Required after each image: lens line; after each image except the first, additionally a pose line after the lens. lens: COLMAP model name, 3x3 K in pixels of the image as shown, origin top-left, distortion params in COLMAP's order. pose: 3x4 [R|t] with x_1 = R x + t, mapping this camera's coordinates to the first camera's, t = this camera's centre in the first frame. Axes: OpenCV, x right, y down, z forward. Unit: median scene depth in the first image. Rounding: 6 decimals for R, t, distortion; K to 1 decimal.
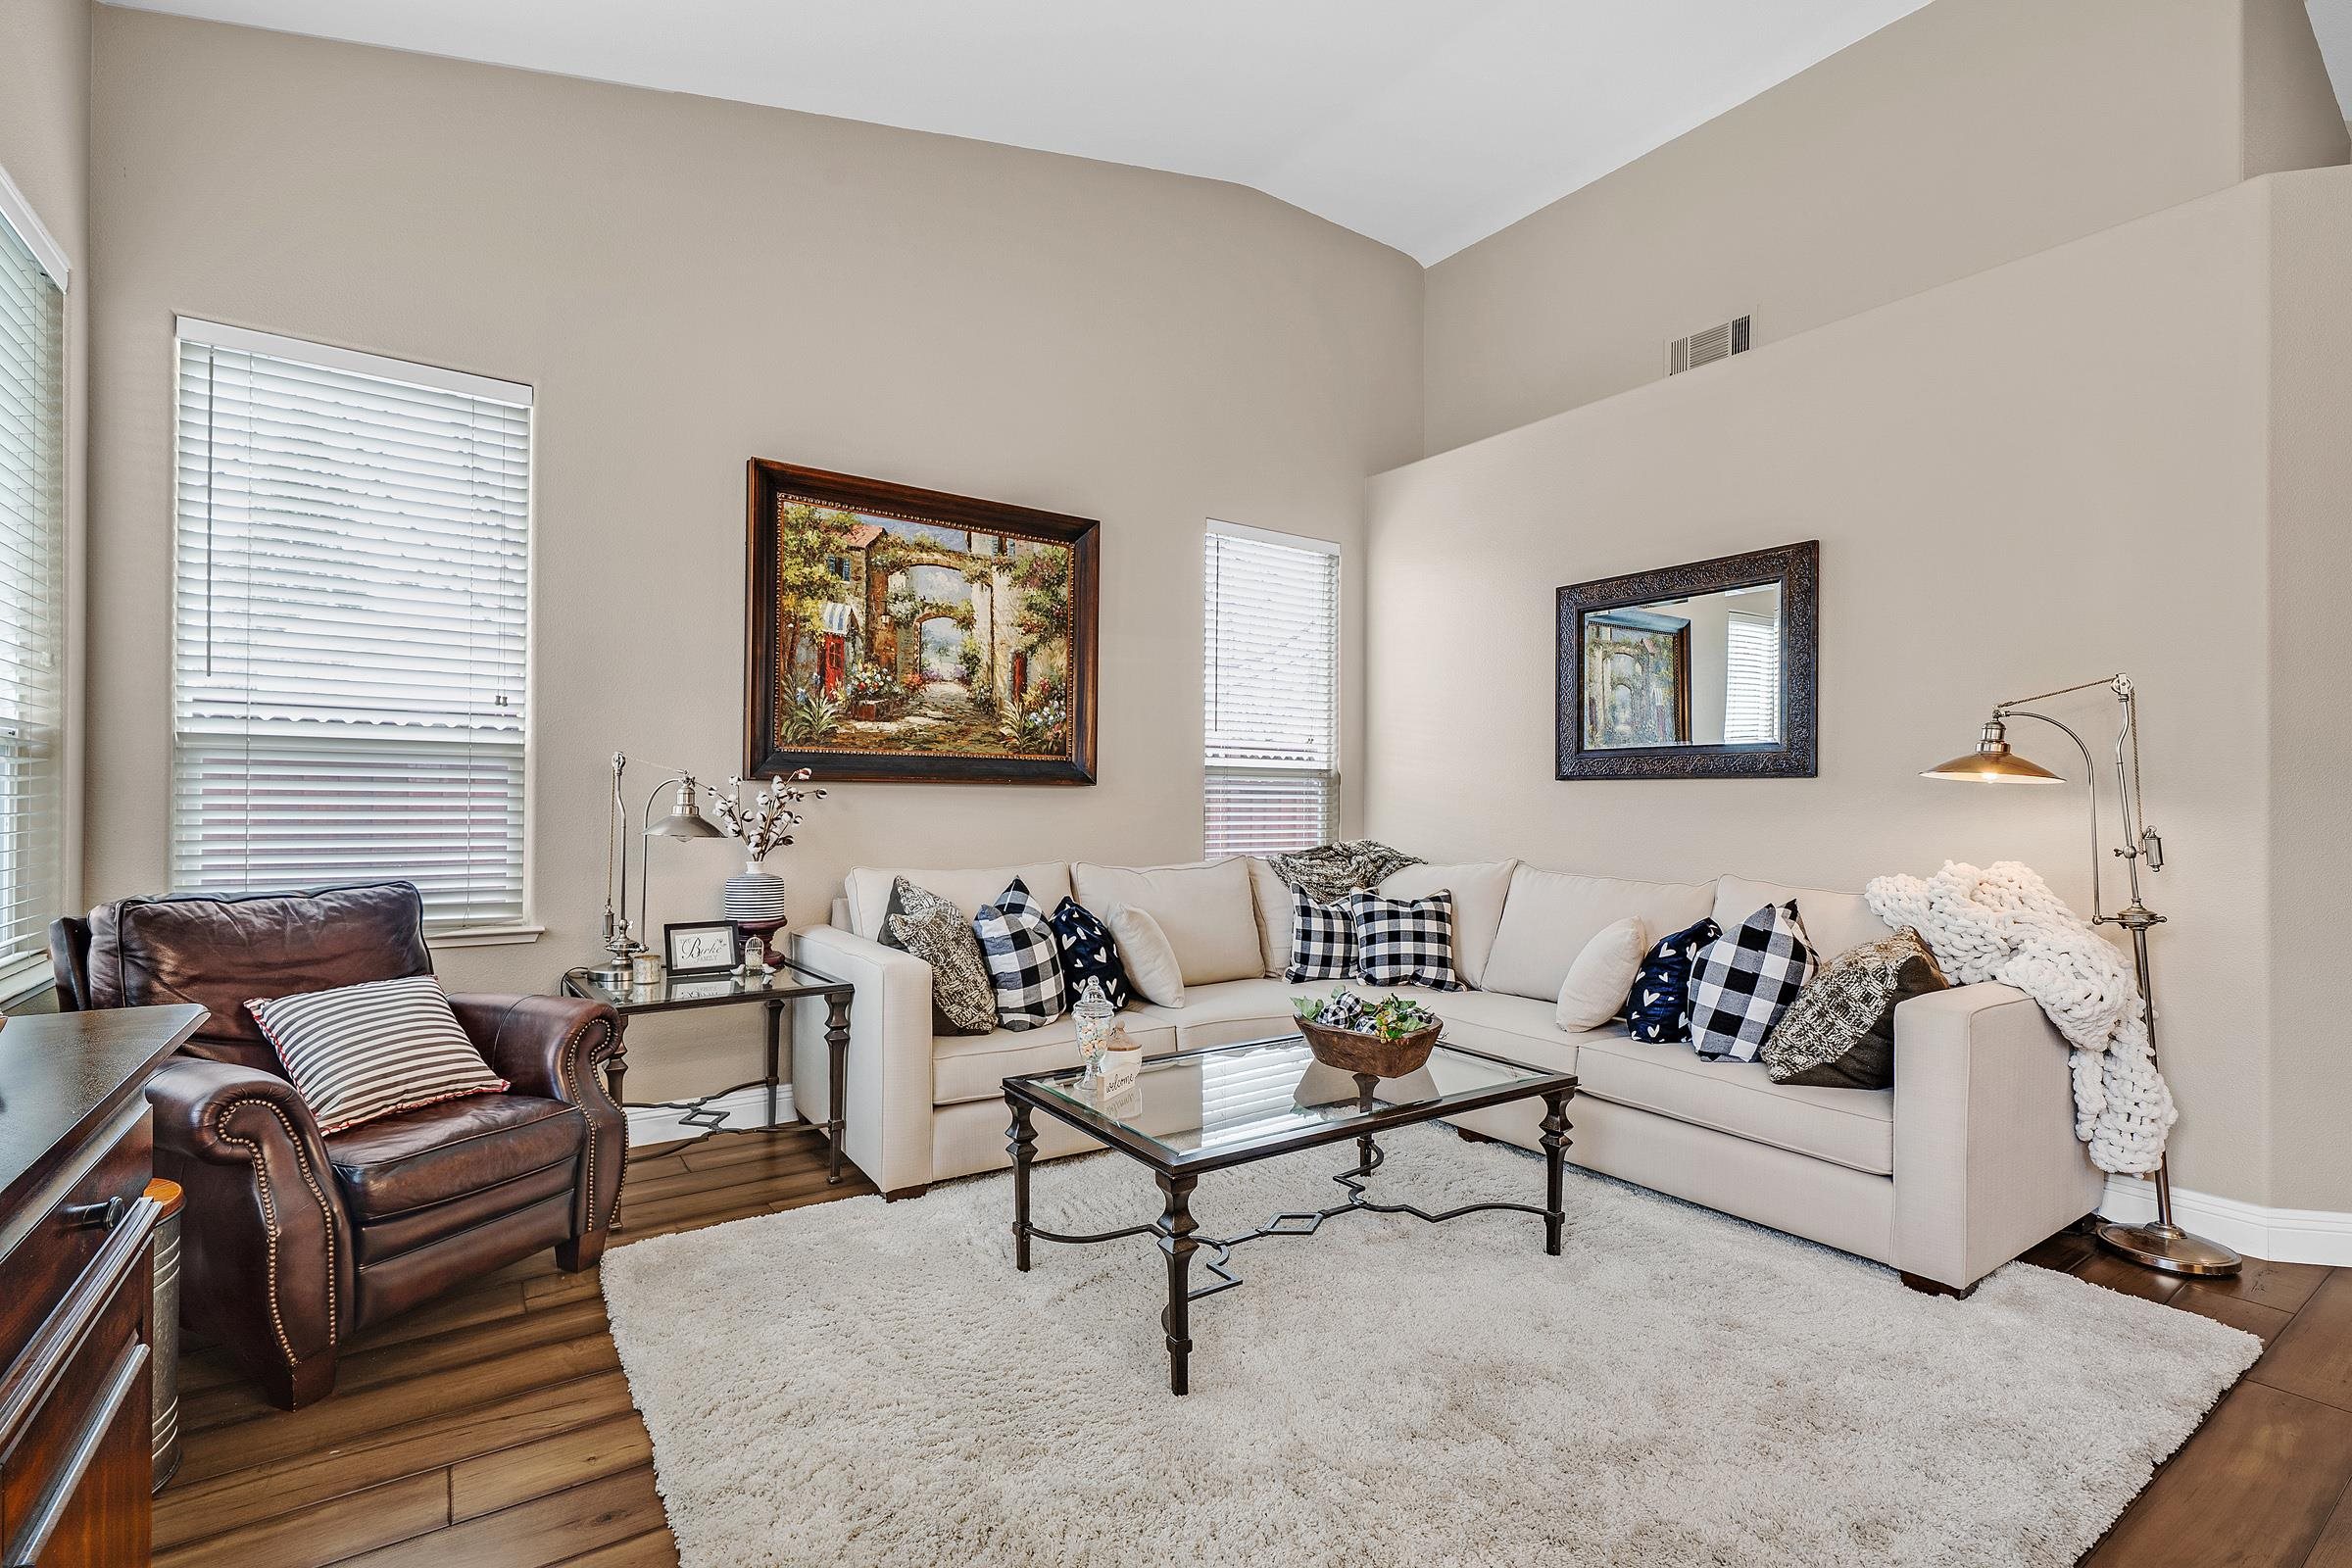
lens RADIAL K [[1051.8, 0, 1158.2], [0, 1051.8, 786.0], [0, 0, 1]] dist [0.001205, -0.000315]
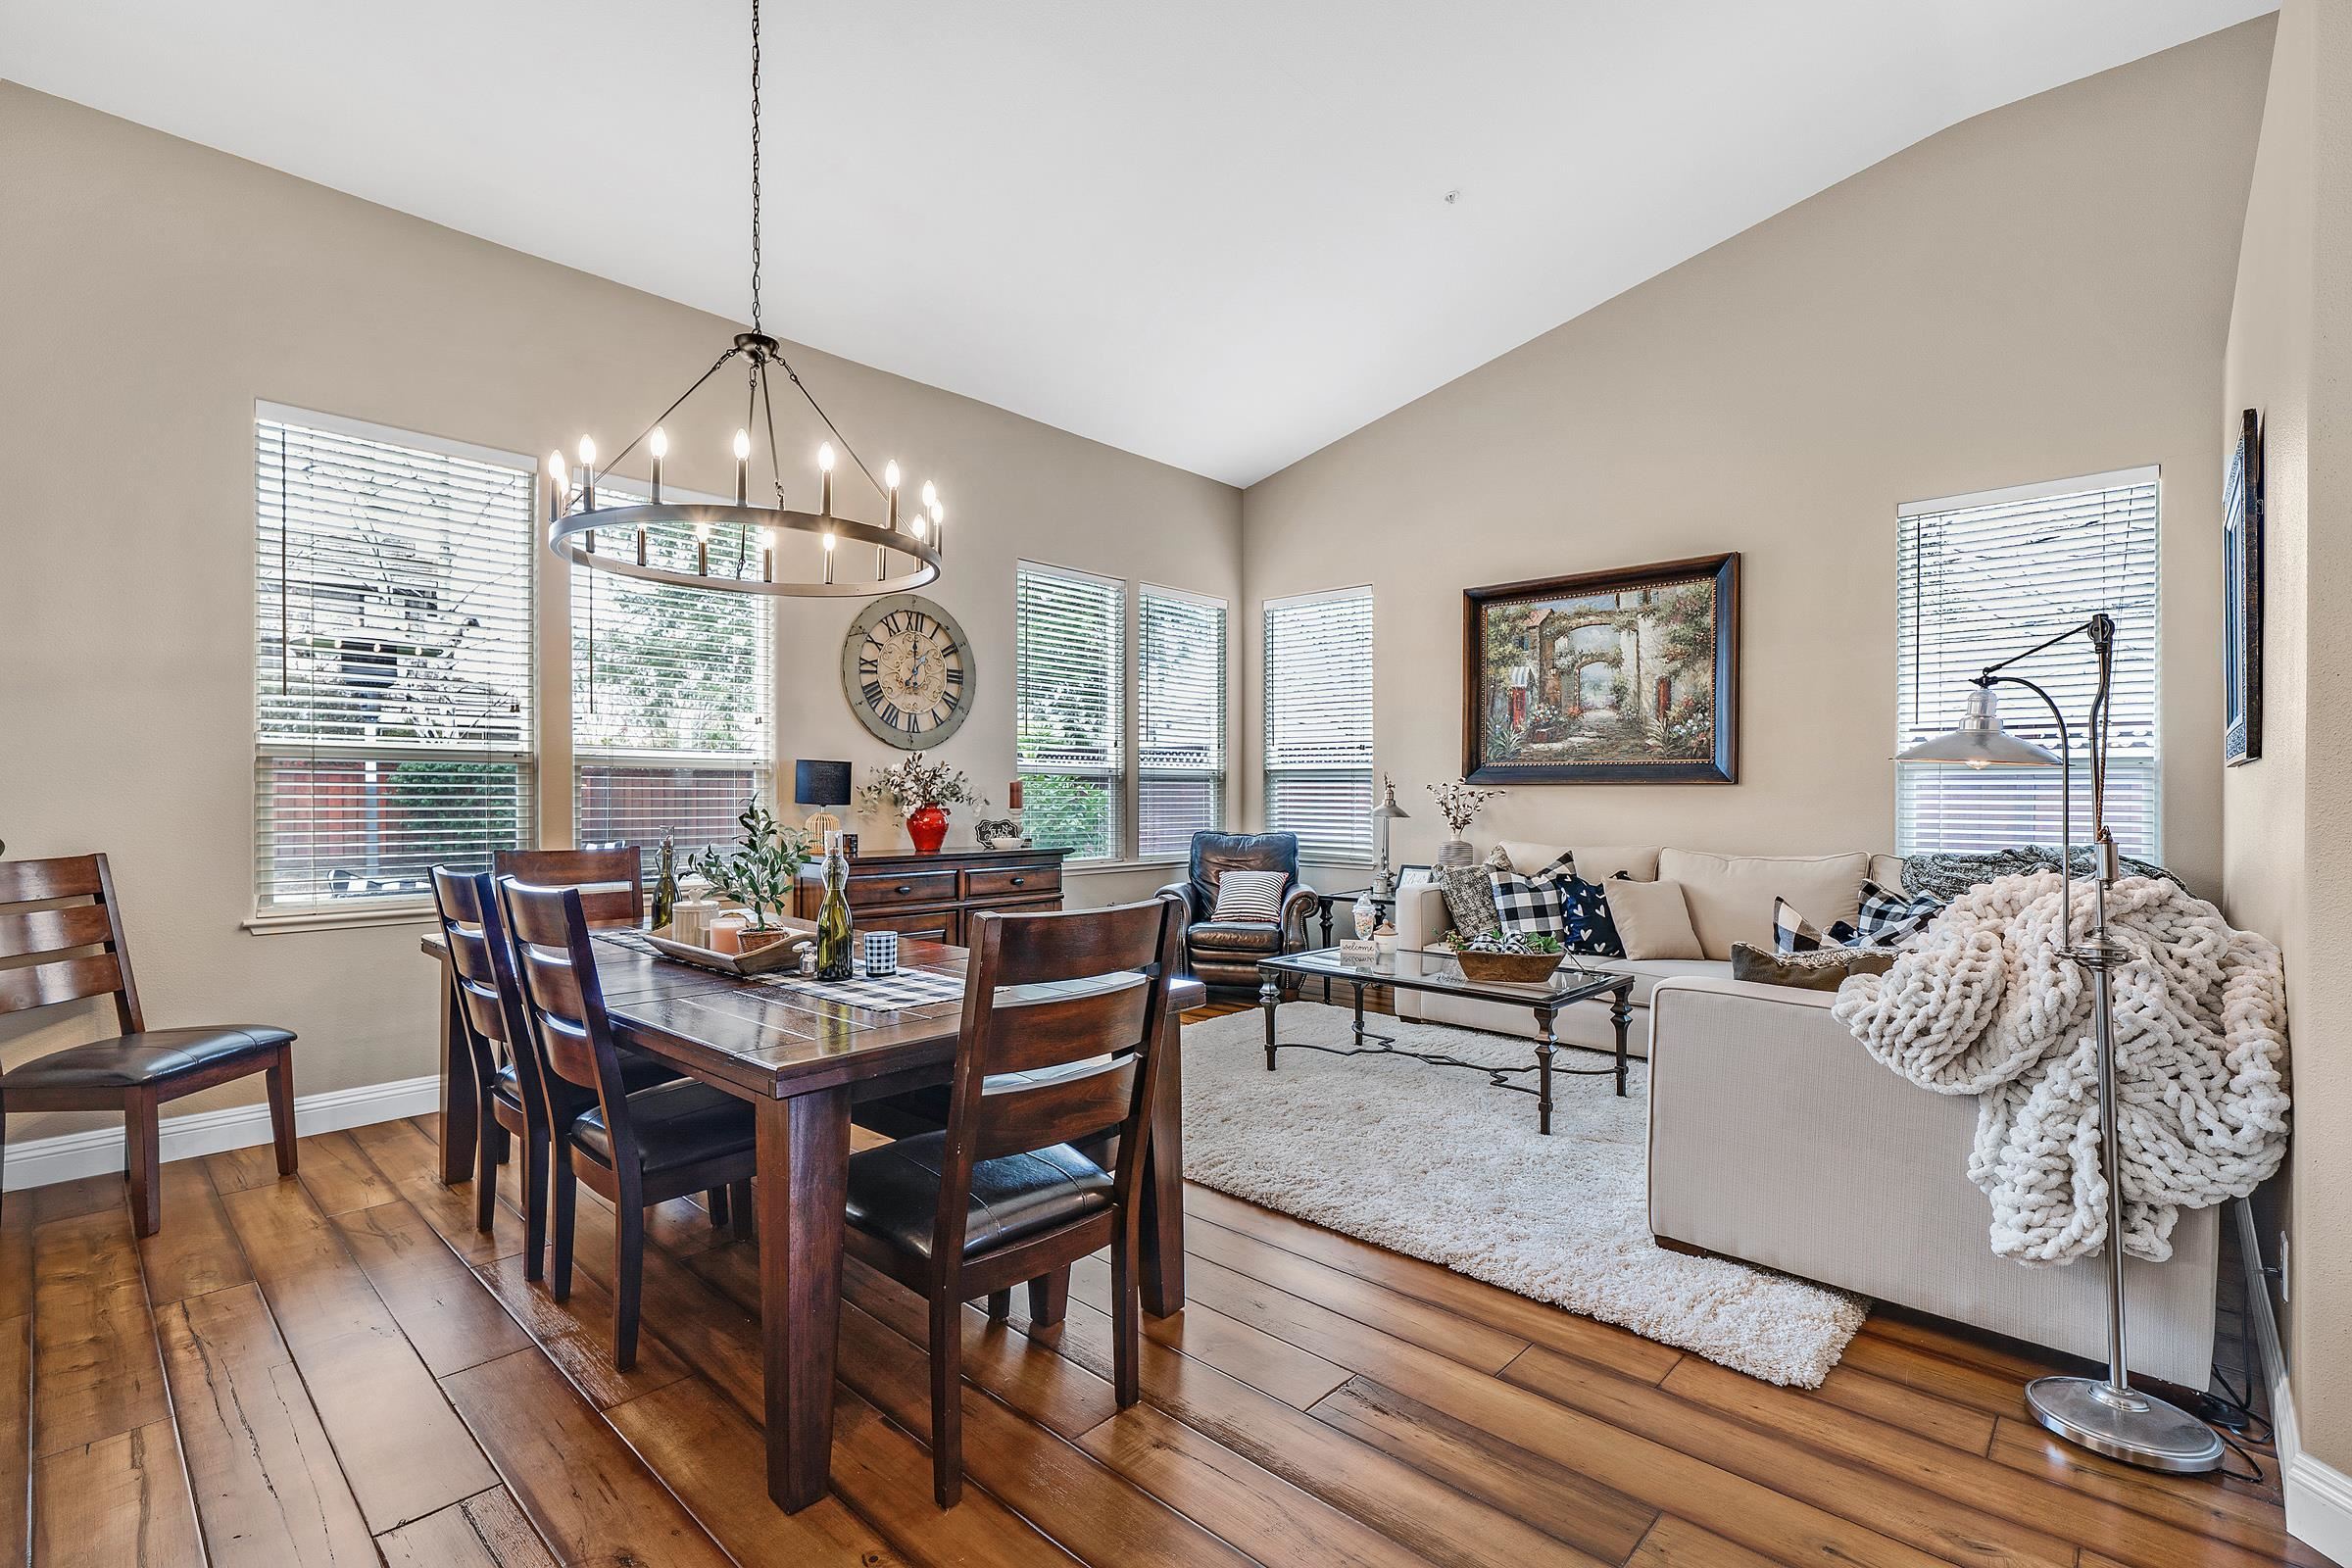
lens RADIAL K [[1051.8, 0, 1188.6], [0, 1051.8, 795.7], [0, 0, 1]] dist [0.001205, -0.000315]
pose [[0.239862, -0.006394, -0.970786, 0.989773], [0.008416, 0.999954, -0.004507, 0.013736], [0.970770, -0.007089, 0.239905, 0.162502]]
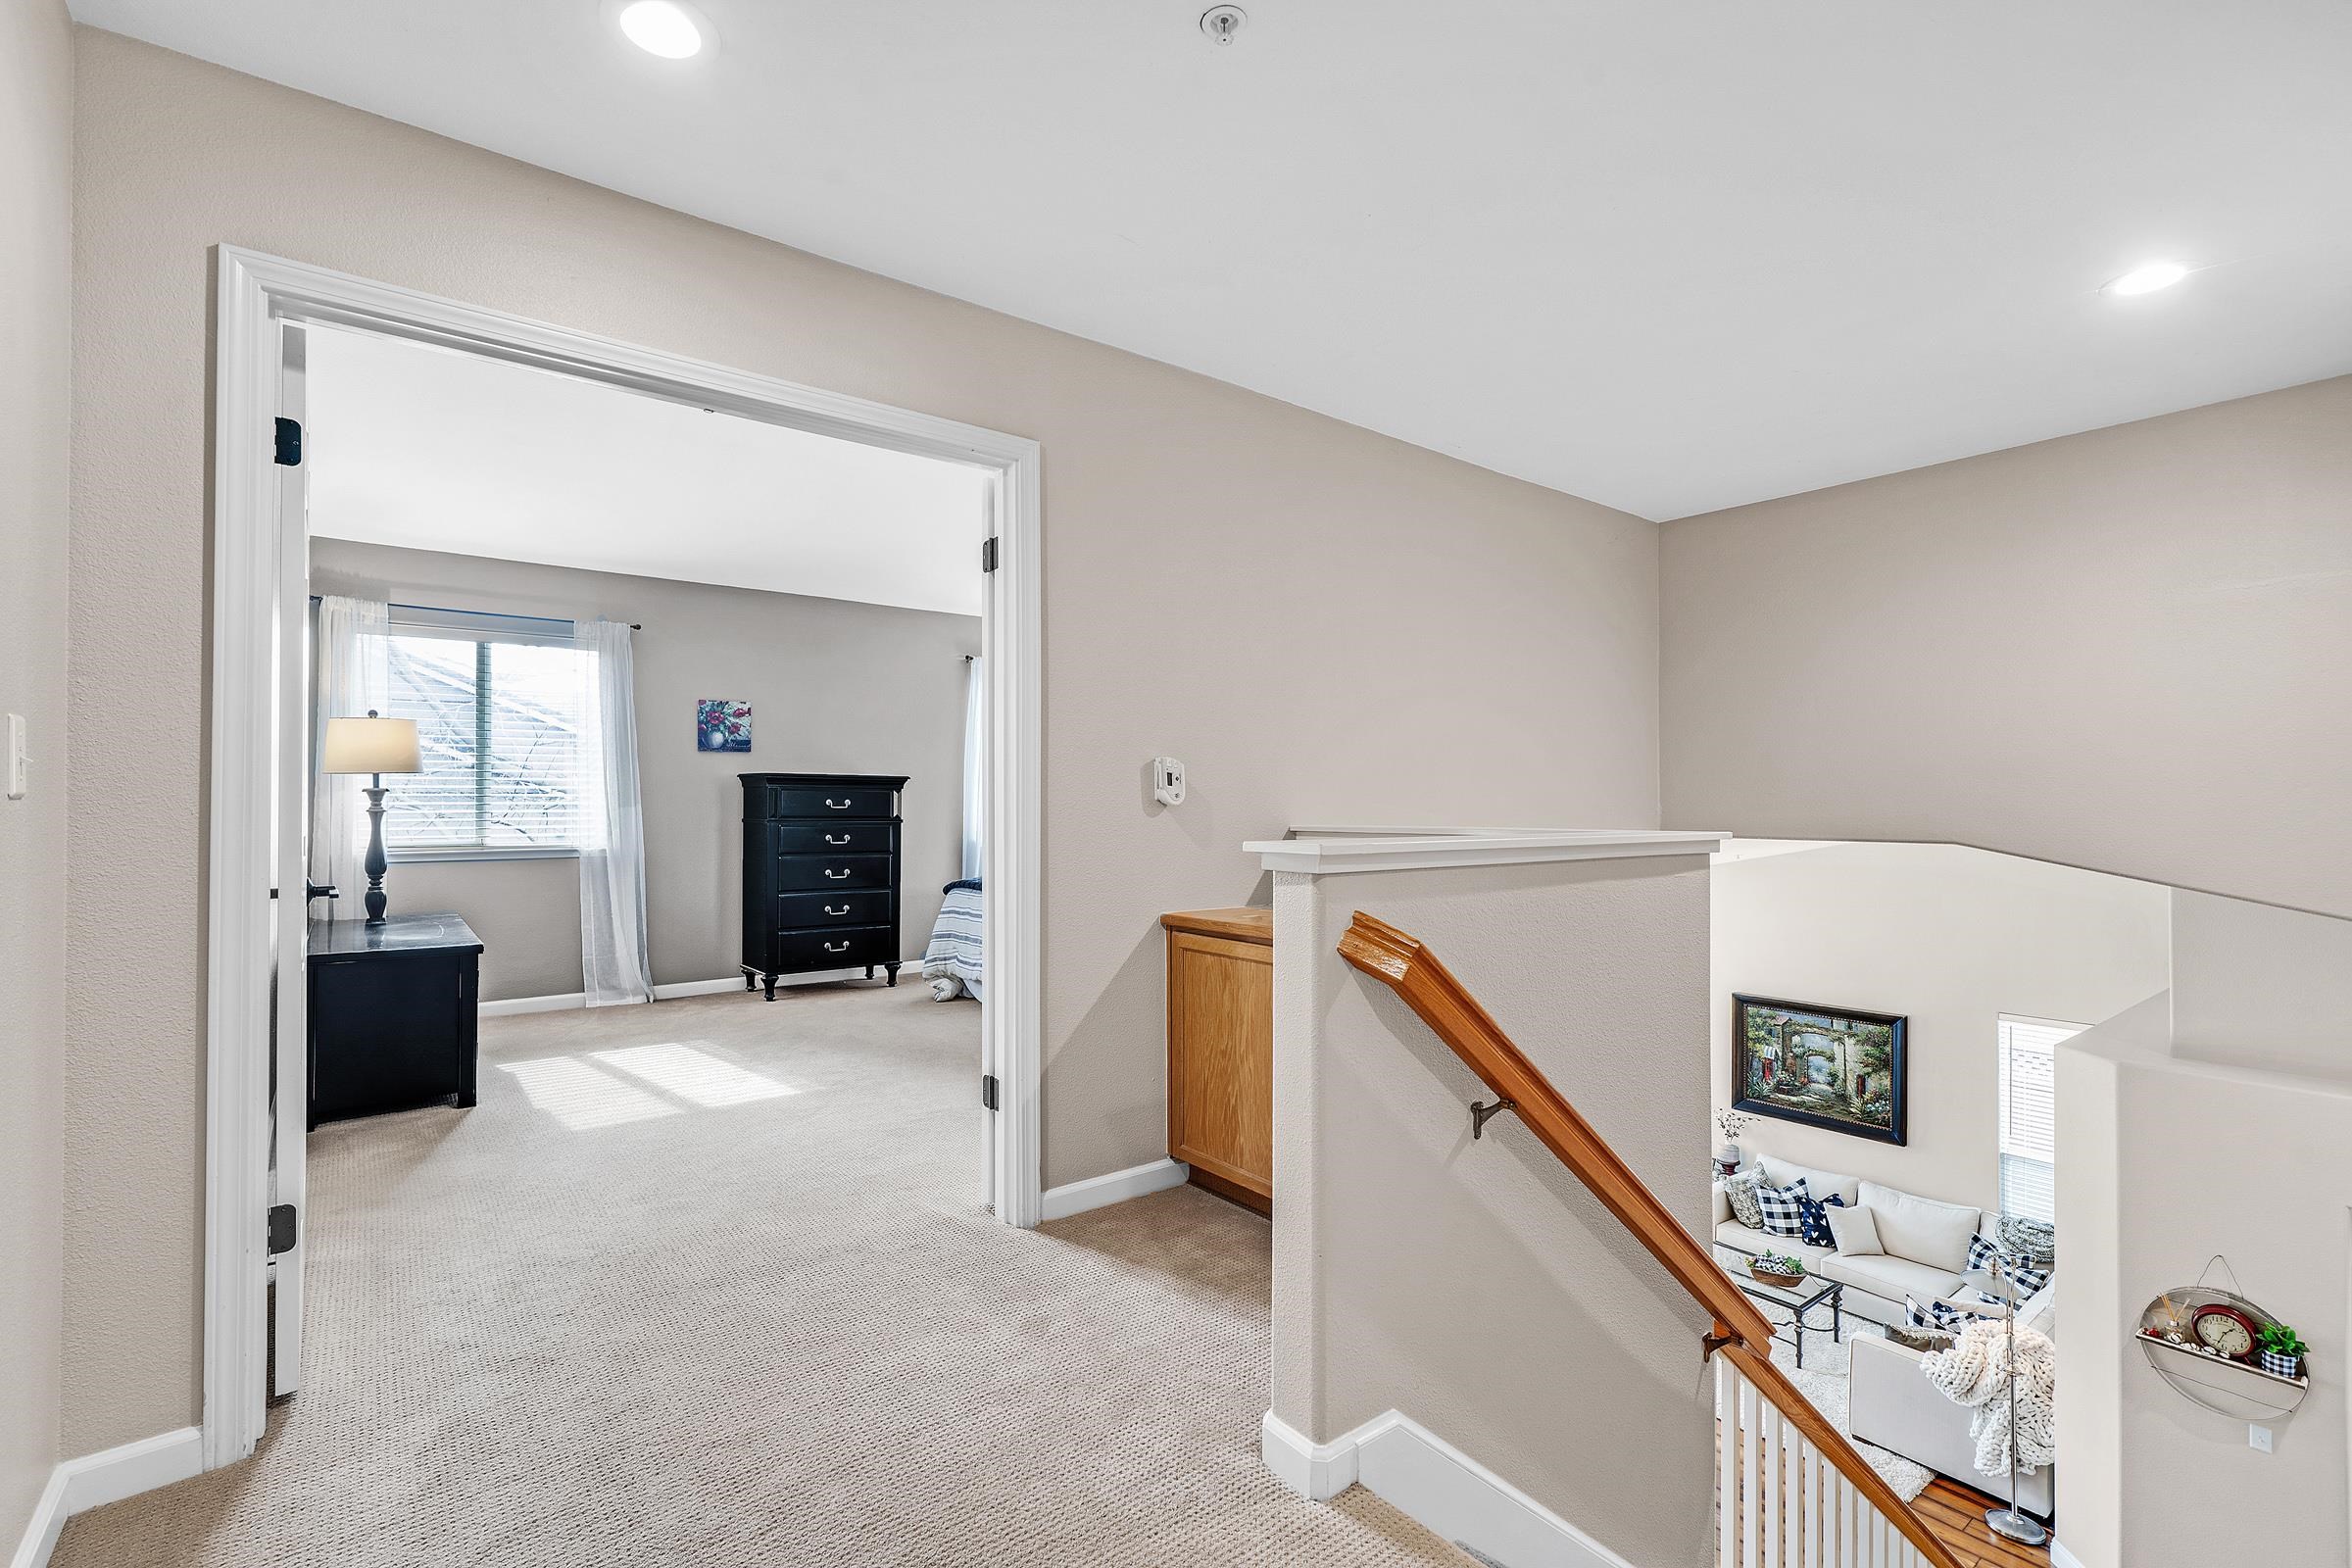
lens RADIAL K [[1051.8, 0, 1176.2], [0, 1051.8, 782.9], [0, 0, 1]] dist [0.001205, -0.000315]
pose [[0.076288, -0.019006, -0.996905, 2.047517], [0.004263, 0.999815, -0.018736, -0.734244], [0.997077, -0.002820, 0.076355, -0.610525]]
